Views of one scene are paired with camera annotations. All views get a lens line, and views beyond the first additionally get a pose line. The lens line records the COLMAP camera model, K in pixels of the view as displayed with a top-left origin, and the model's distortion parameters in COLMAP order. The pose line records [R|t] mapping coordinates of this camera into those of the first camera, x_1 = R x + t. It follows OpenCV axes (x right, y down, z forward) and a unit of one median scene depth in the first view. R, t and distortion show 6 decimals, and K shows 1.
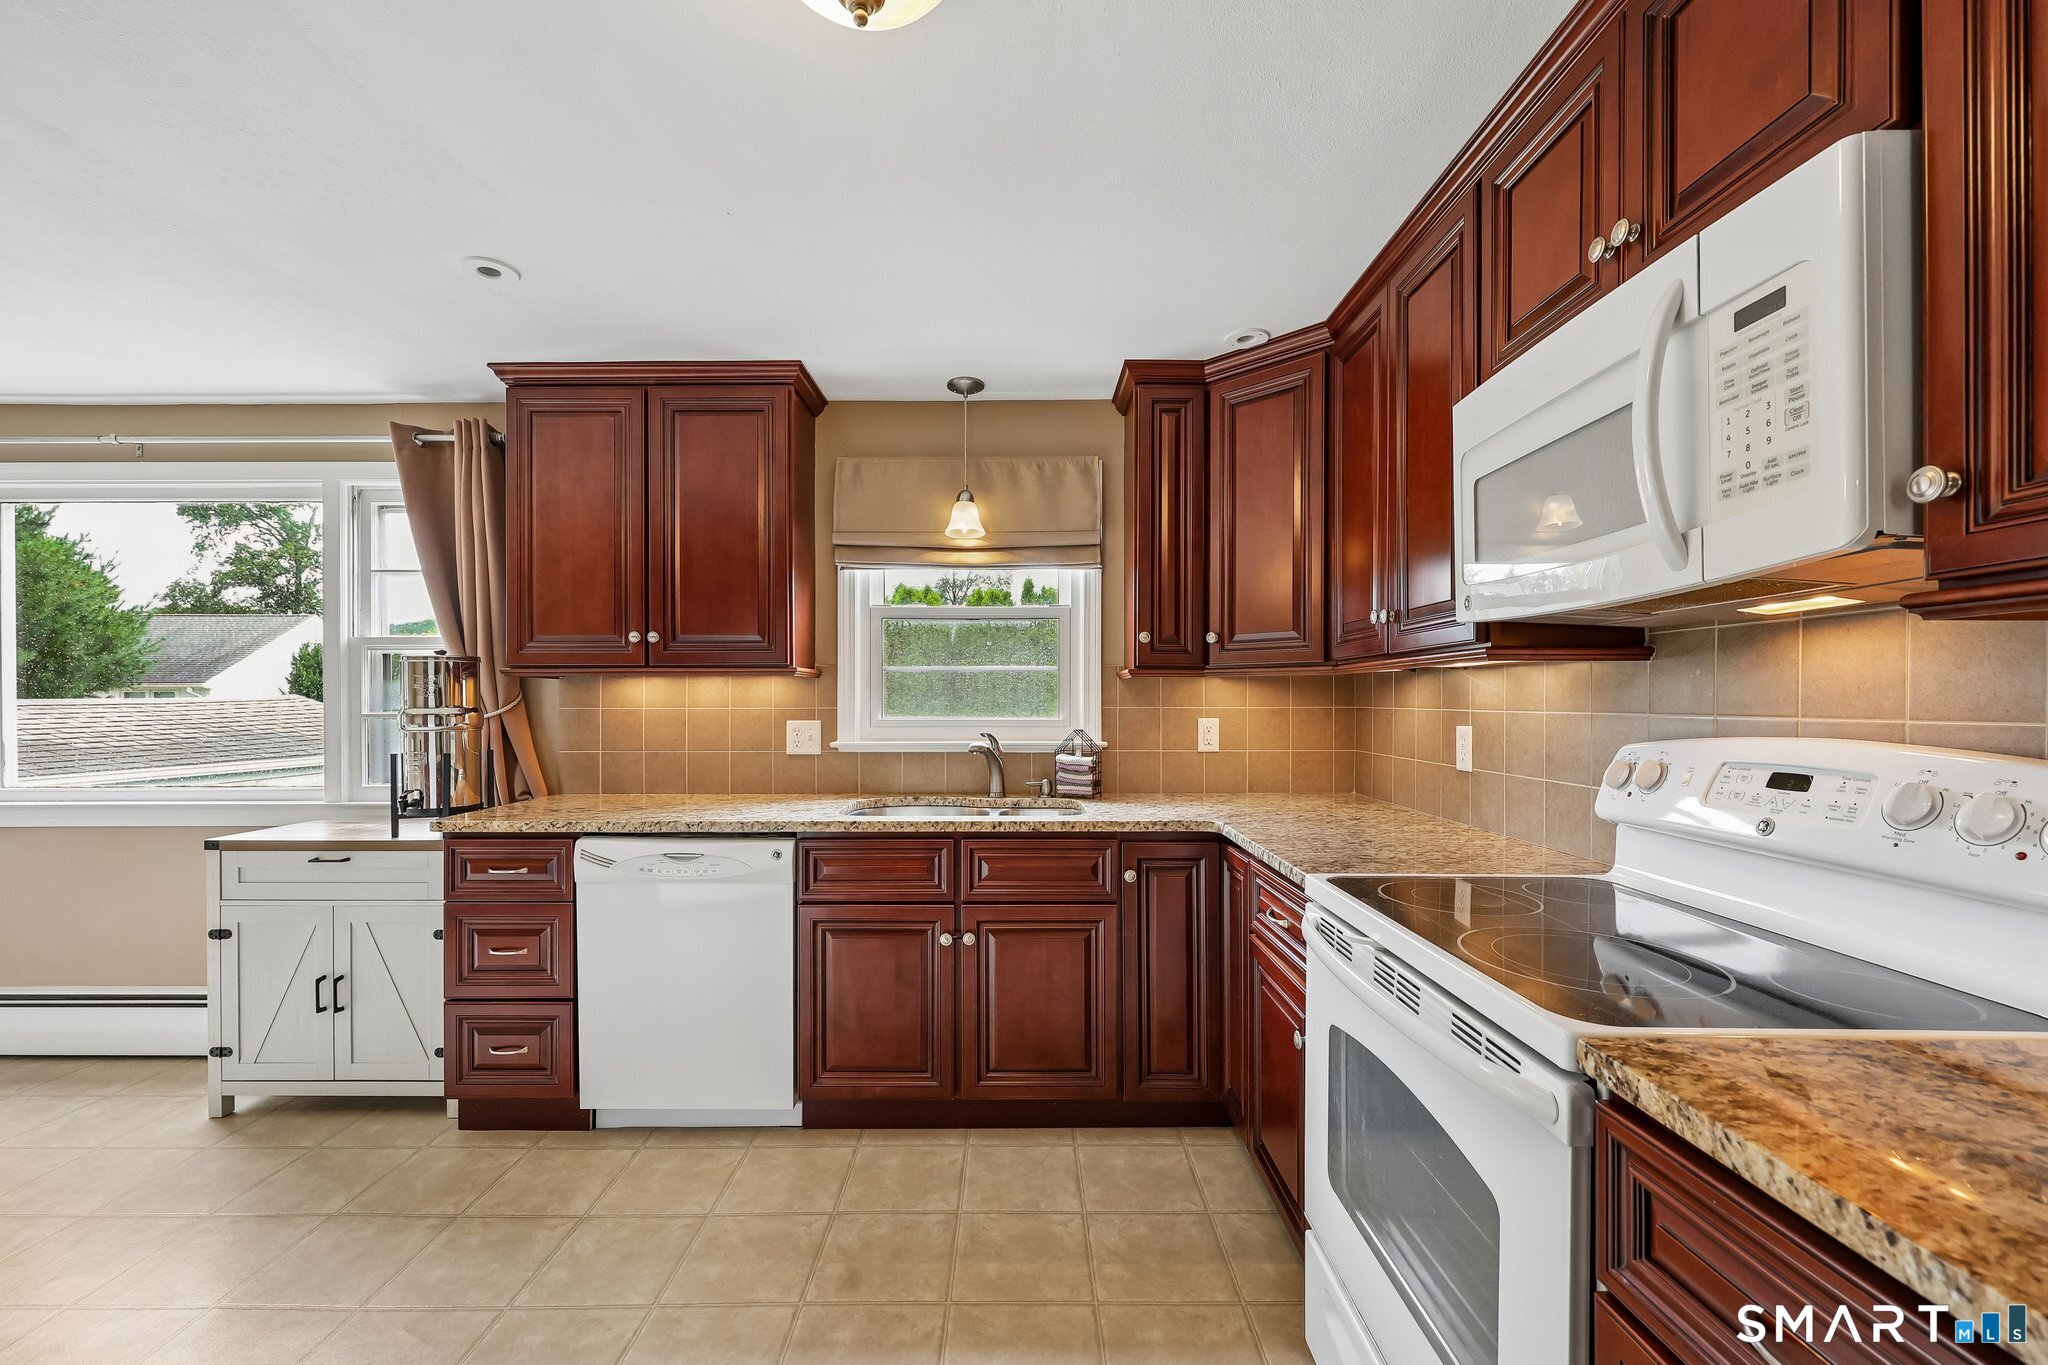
lens RADIAL K [[826.4, 0, 1020.0], [0, 826.4, 700.4], [0, 0, 1]] dist [-0.001073, 0.000101]
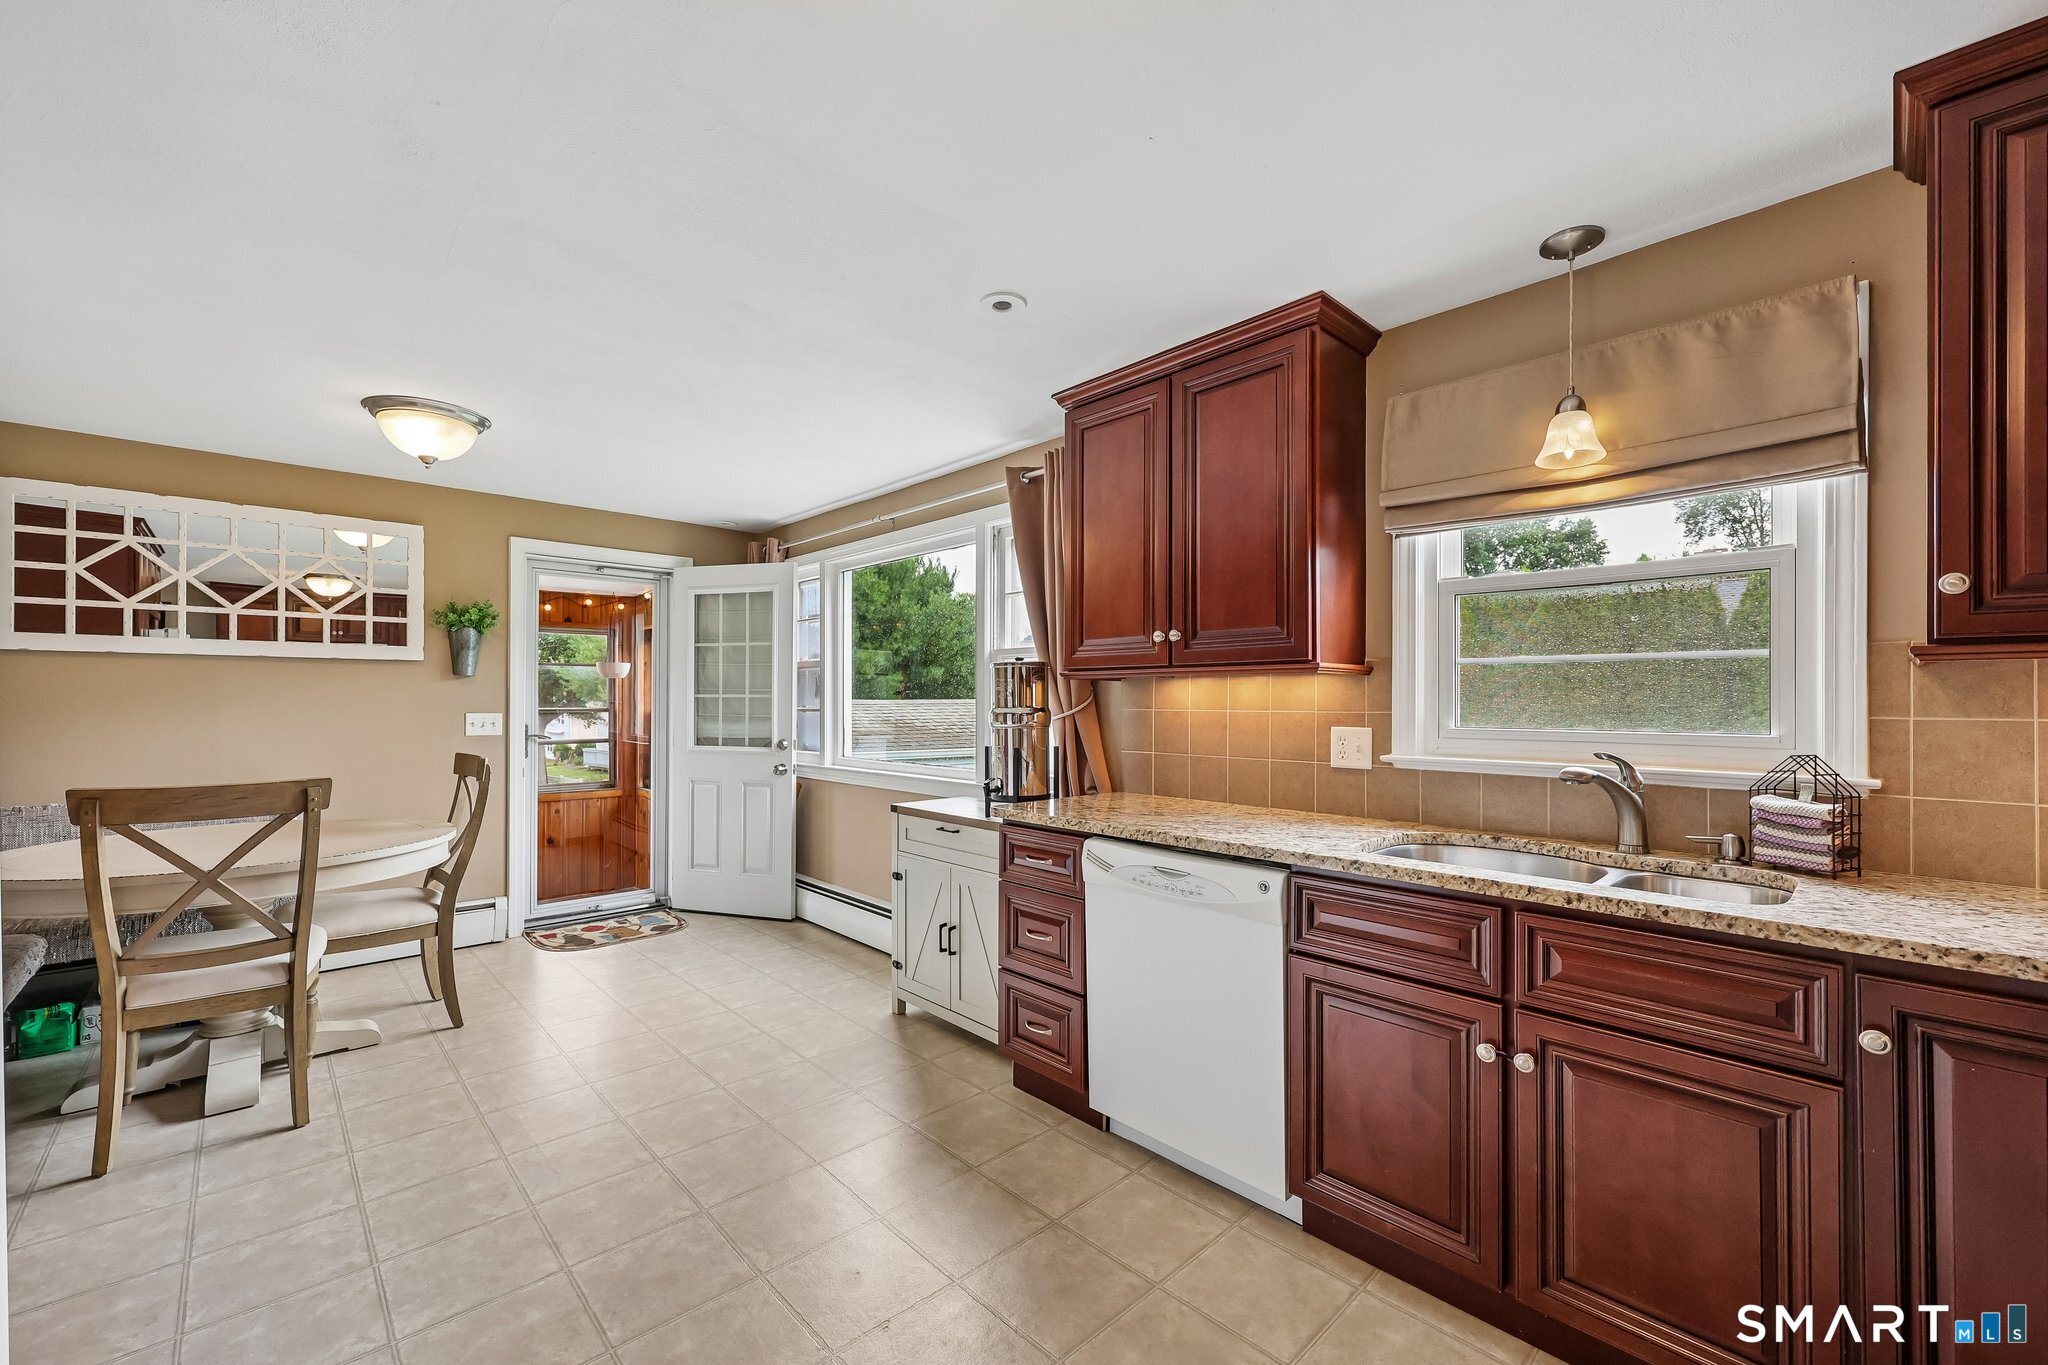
lens RADIAL K [[821.0, 0, 1020.6], [0, 821.0, 697.1], [0, 0, 1]] dist [-0.001333, -0.000171]
pose [[0.685973, -0.000465, -0.727627, 0.126032], [-0.005371, 0.999969, -0.005702, 0.000864], [0.727607, 0.007820, 0.685949, 0.226955]]
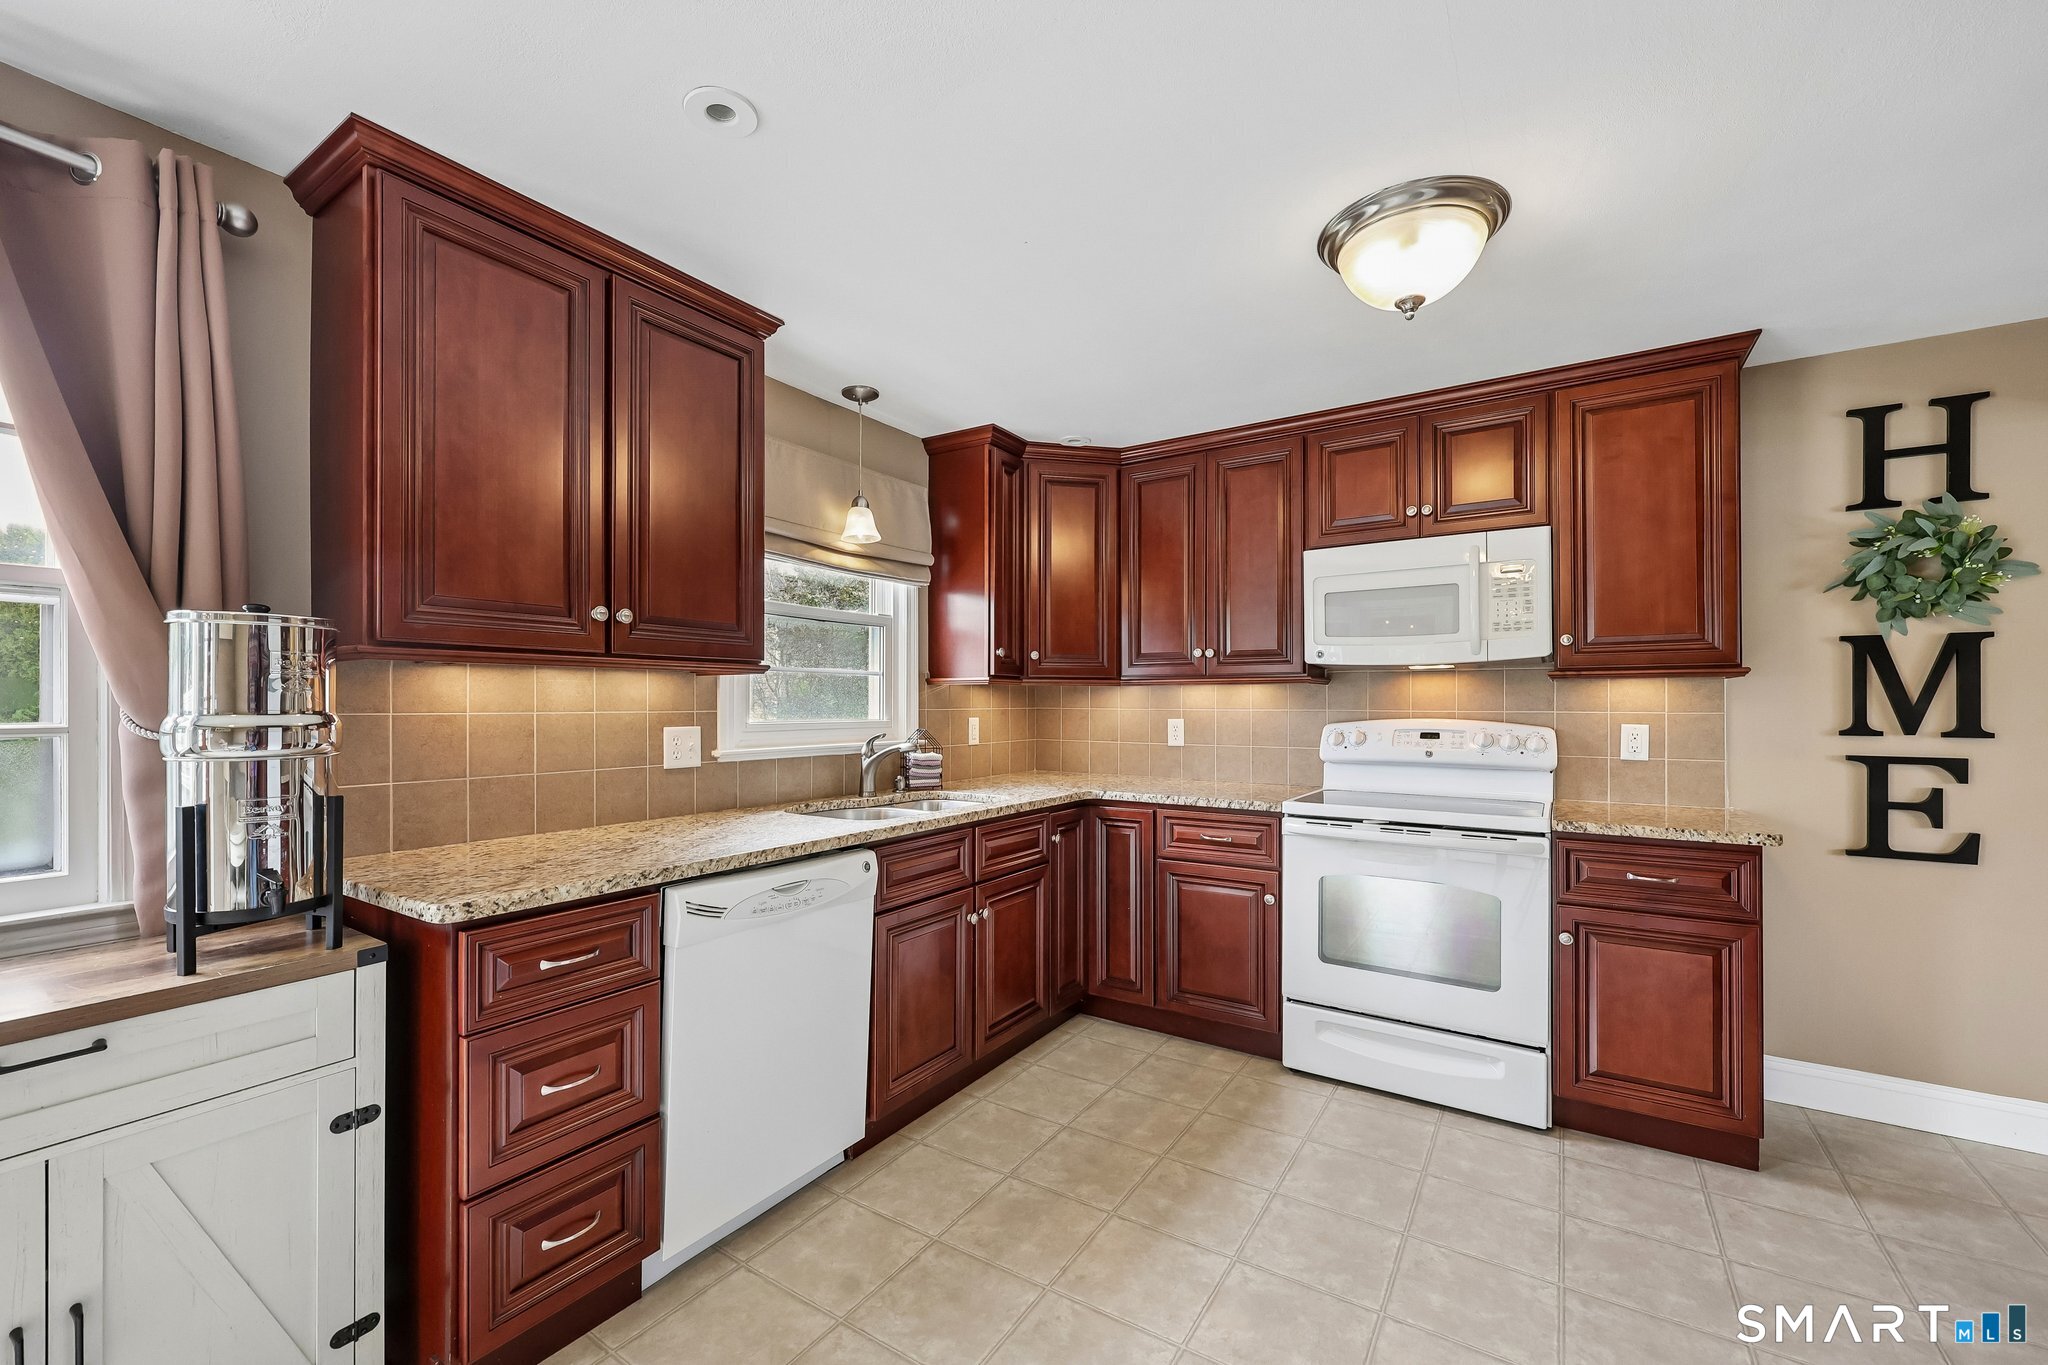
lens RADIAL K [[821.0, 0, 1020.6], [0, 821.0, 697.1], [0, 0, 1]] dist [-0.001333, -0.000171]
pose [[0.550175, 0.008790, 0.835003, -0.880346], [-0.001449, 0.999953, -0.009572, 0.002525], [-0.835048, 0.004056, 0.550162, 0.306932]]
